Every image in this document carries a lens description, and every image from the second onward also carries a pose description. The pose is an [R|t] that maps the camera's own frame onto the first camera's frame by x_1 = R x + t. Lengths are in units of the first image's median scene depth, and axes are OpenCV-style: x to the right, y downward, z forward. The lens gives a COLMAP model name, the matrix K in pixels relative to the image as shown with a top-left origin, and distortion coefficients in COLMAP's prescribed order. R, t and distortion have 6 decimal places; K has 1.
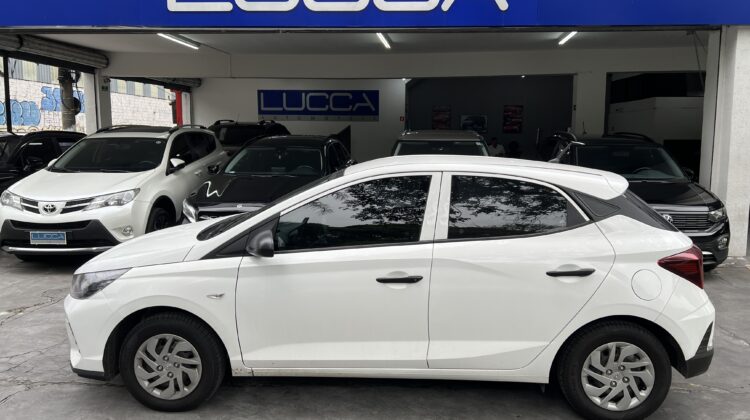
lens RADIAL K [[533.0, 0, 375.0], [0, 533.0, 210.0], [0, 0, 1]] dist [0.094618, -0.084062]
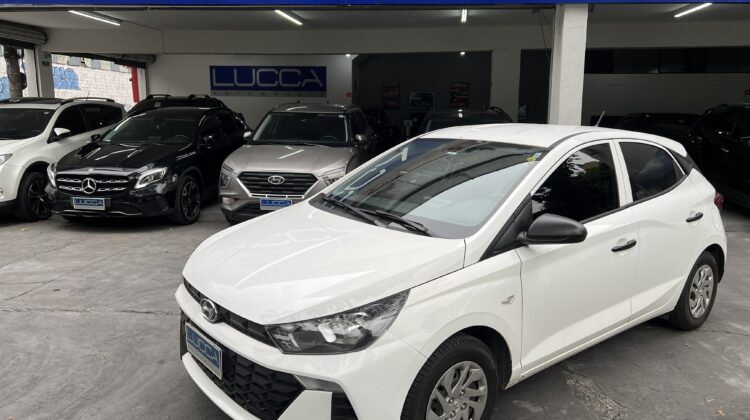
lens RADIAL K [[533.0, 0, 375.0], [0, 533.0, 210.0], [0, 0, 1]] dist [0.094618, -0.084062]
pose [[0.999455, 0.007805, -0.032068, 0.142808], [-0.006542, 0.999205, 0.039316, 0.010521], [0.032350, -0.039085, 0.998712, -0.036459]]
